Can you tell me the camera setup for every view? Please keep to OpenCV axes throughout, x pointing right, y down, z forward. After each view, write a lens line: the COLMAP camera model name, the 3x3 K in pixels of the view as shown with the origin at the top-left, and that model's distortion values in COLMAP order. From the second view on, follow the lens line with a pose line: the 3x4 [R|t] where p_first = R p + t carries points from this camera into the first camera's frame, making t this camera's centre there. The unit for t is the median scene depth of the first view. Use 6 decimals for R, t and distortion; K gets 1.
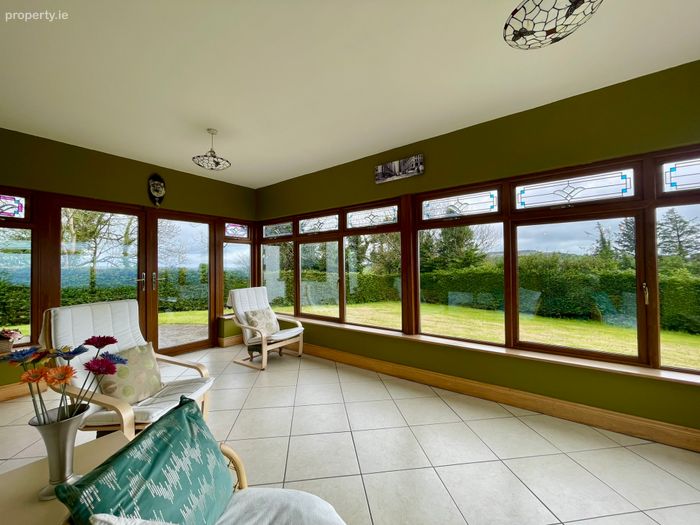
lens RADIAL K [[282.7, 0, 352.0], [0, 282.7, 263.5], [0, 0, 1]] dist [-0.009460, 0.000183]
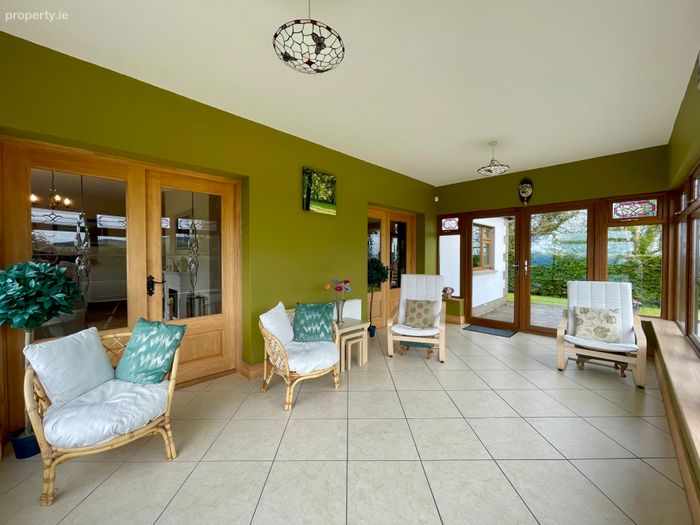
lens RADIAL K [[282.7, 0, 351.1], [0, 282.7, 261.0], [0, 0, 1]] dist [-0.009460, 0.000183]
pose [[-0.121583, 0.025873, -0.992244, 0.540476], [0.013177, 0.999614, 0.024451, -0.004269], [0.992494, -0.010102, -0.121877, 0.373287]]
